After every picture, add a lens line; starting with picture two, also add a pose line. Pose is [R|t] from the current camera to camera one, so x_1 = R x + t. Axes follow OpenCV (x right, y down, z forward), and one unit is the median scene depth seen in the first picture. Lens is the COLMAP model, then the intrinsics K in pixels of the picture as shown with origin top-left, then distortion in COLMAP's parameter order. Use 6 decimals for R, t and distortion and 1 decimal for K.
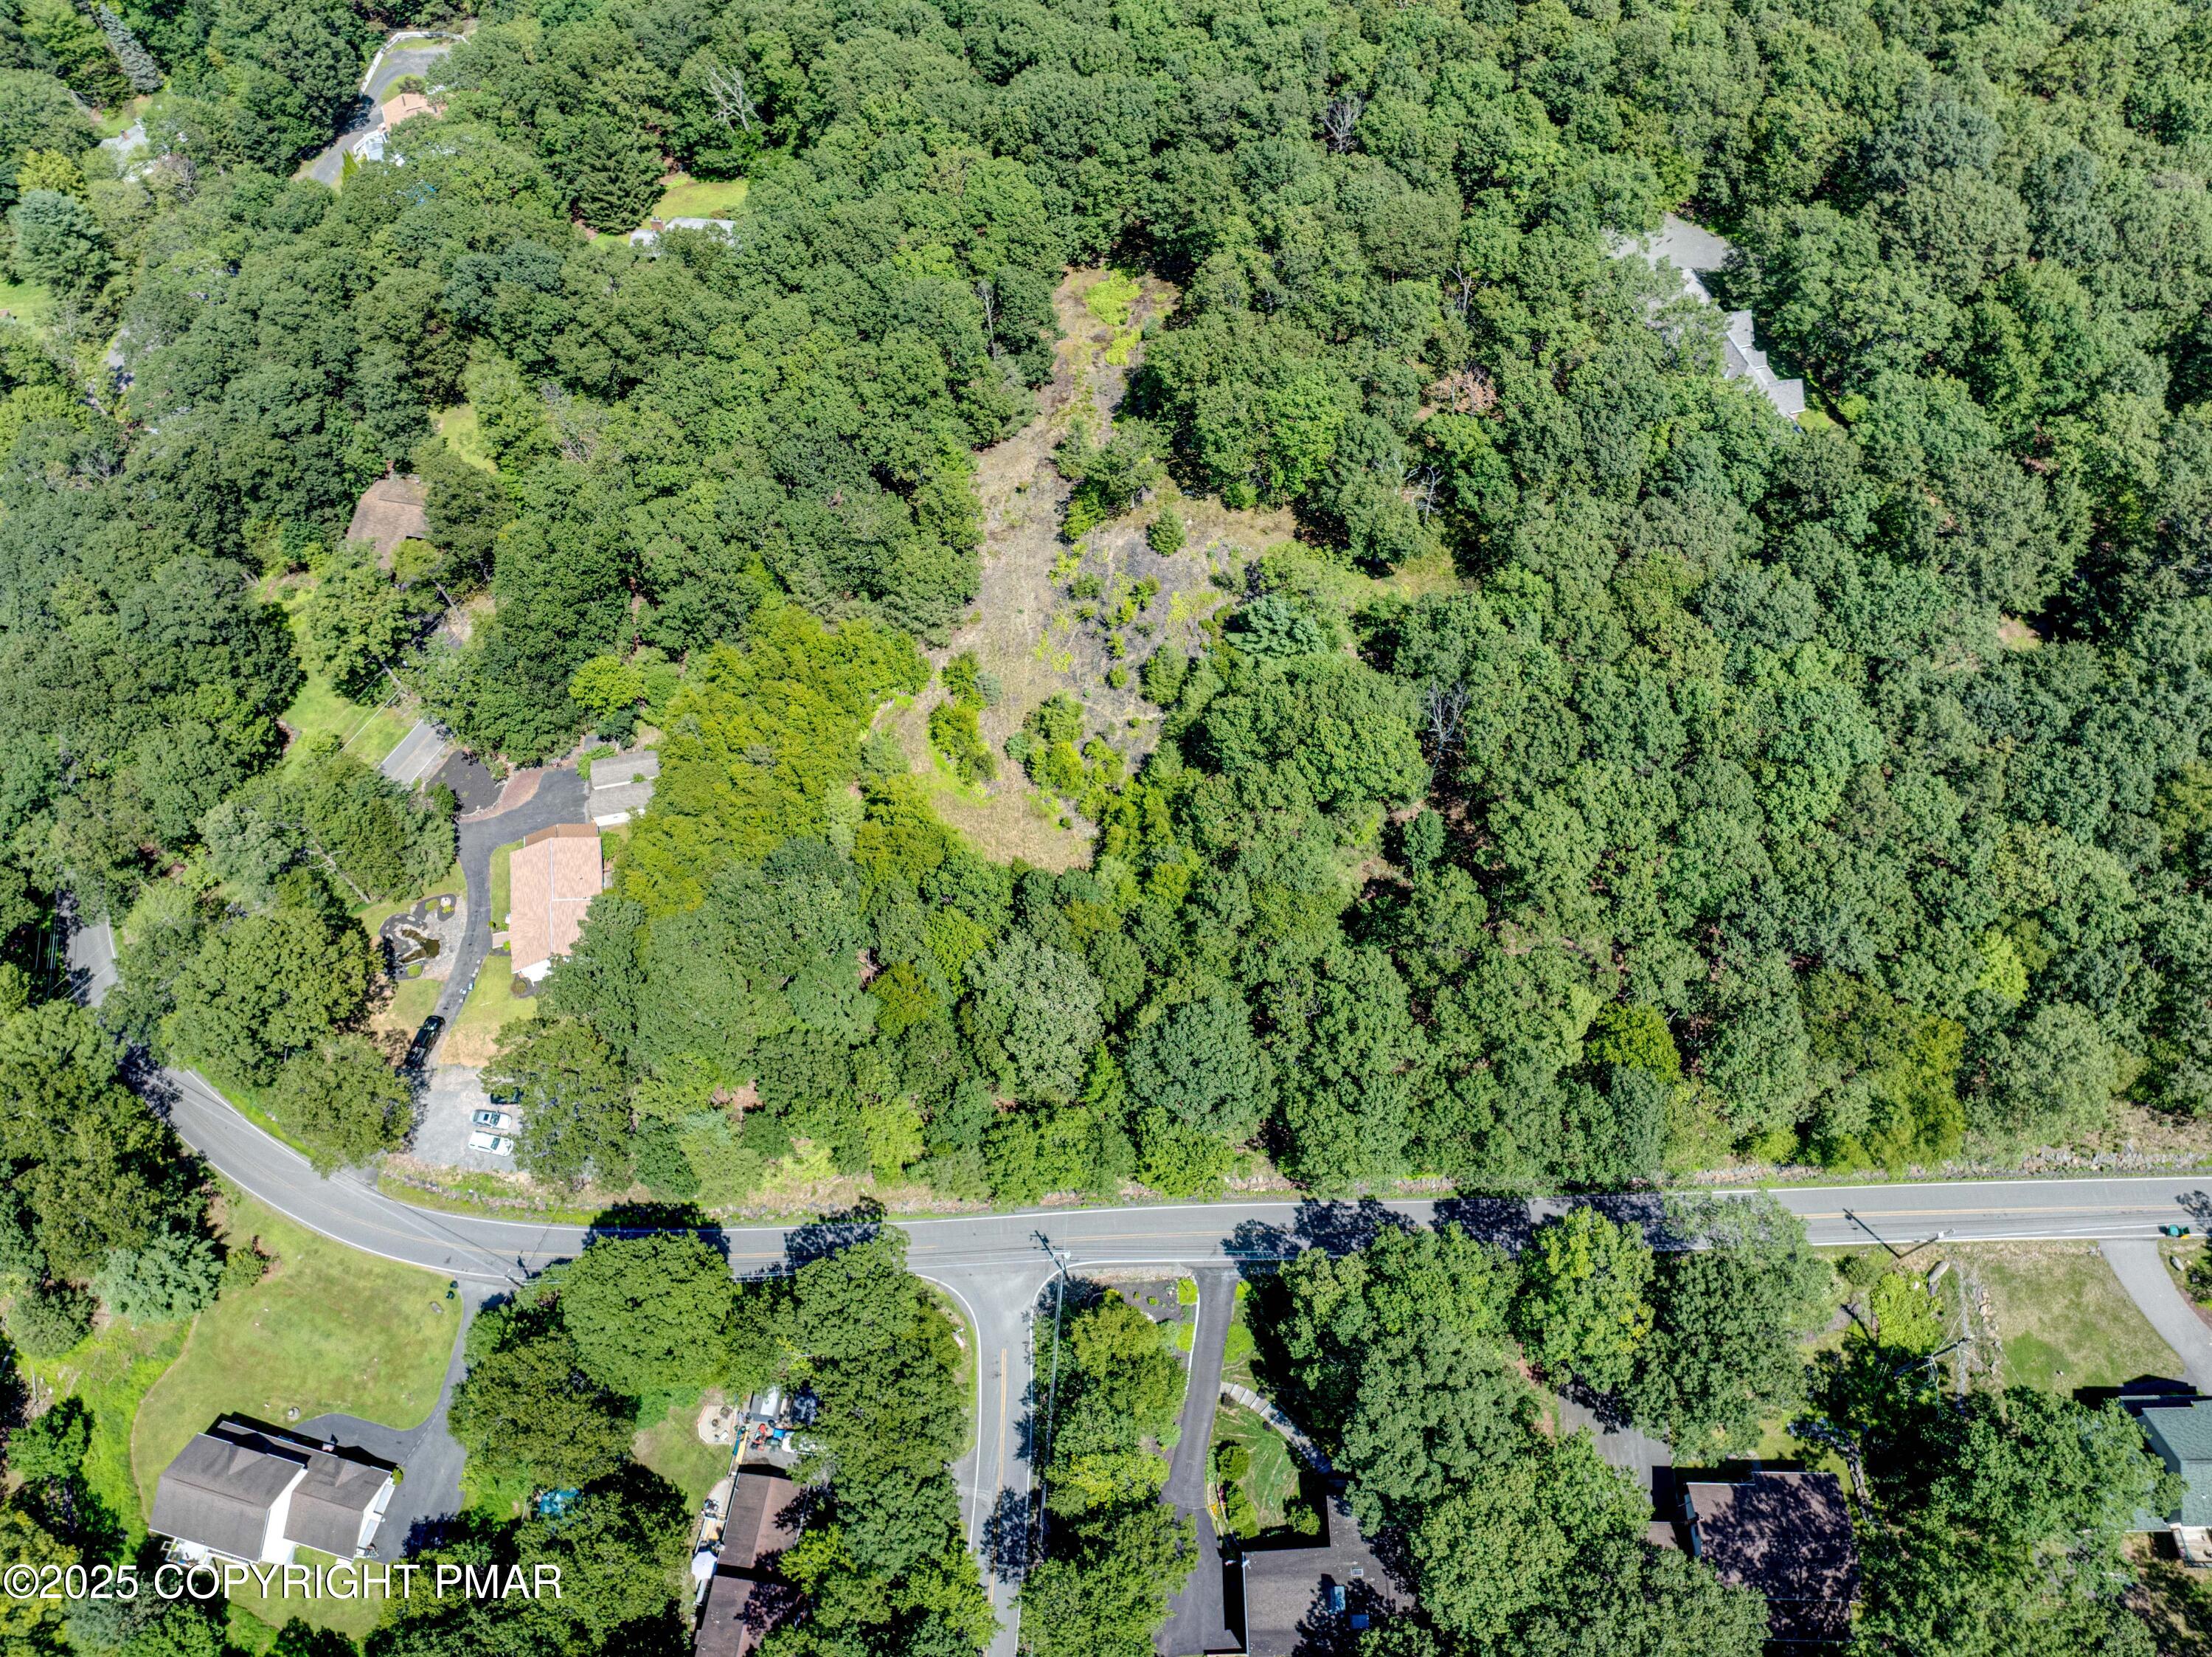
lens RADIAL K [[1478.0, 0, 1106.0], [0, 1478.0, 828.5], [0, 0, 1]] dist [-0.082986, 0.036658]
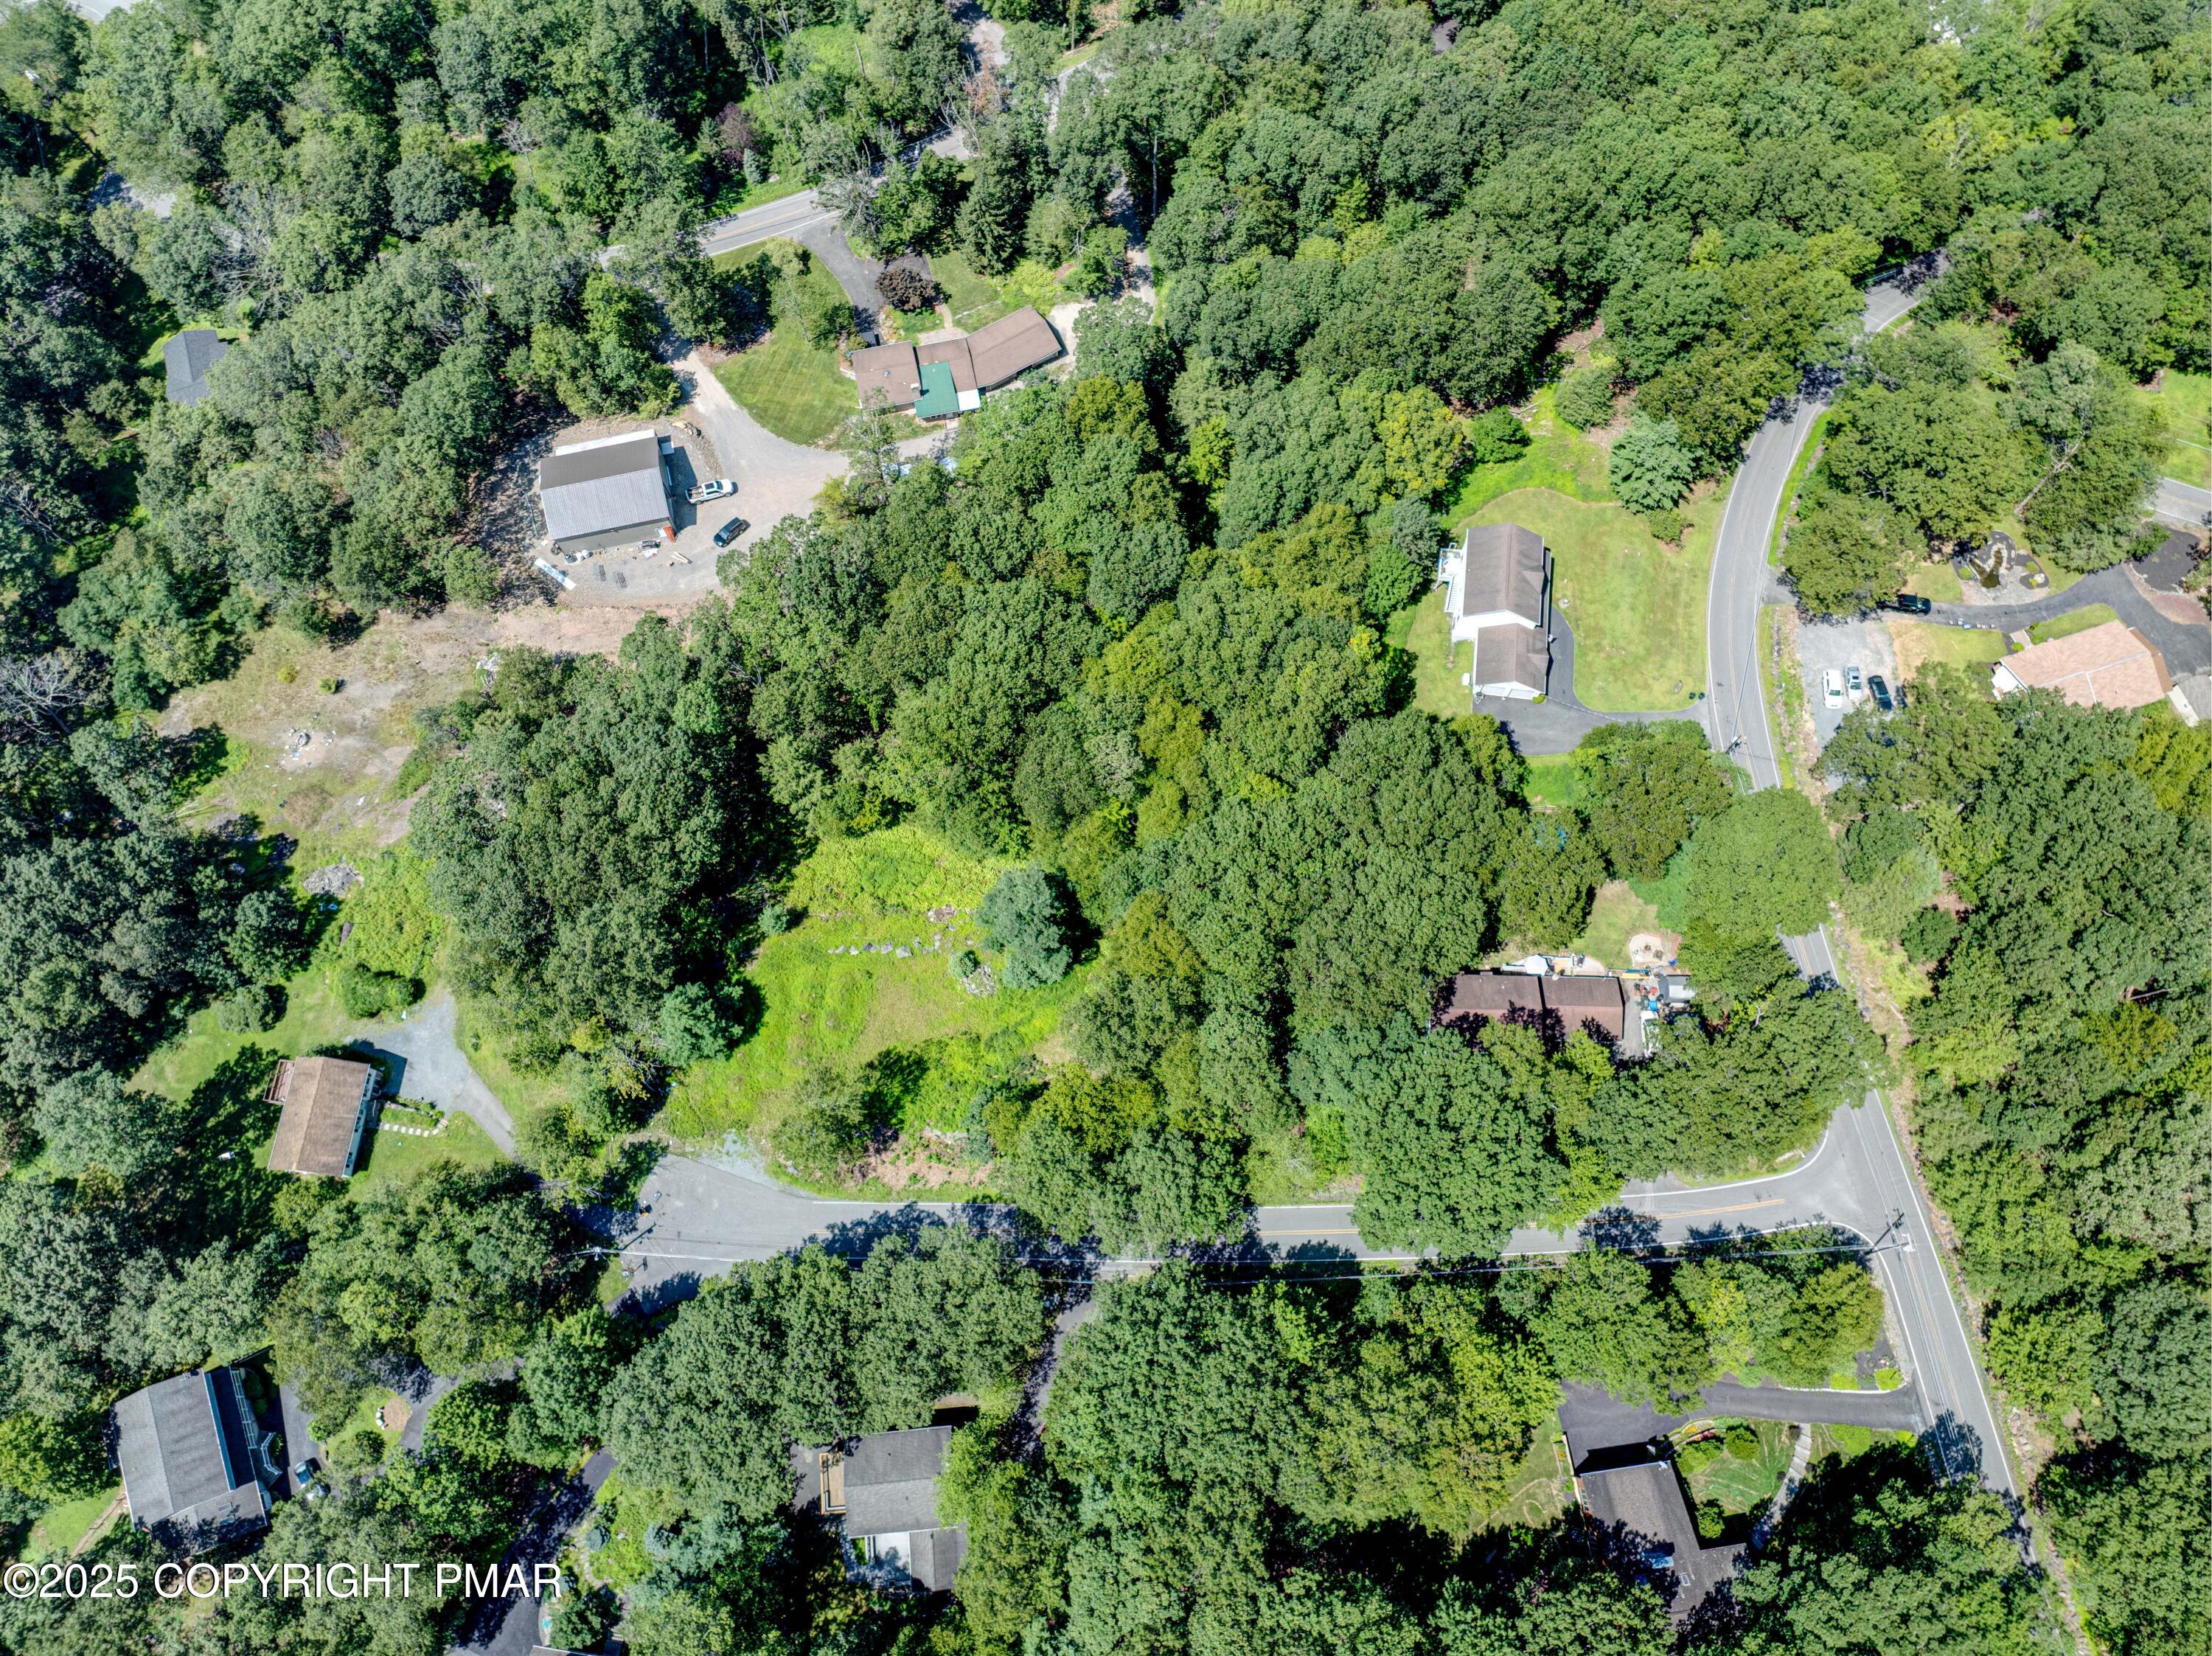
lens RADIAL K [[1477.8, 0, 1106.0], [0, 1477.8, 828.0], [0, 0, 1]] dist [-0.082986, 0.036658]
pose [[0.106989, 0.934203, -0.340321, -0.019547], [-0.843176, 0.266637, 0.466861, 0.218138], [0.526885, 0.237001, 0.816224, -0.155994]]
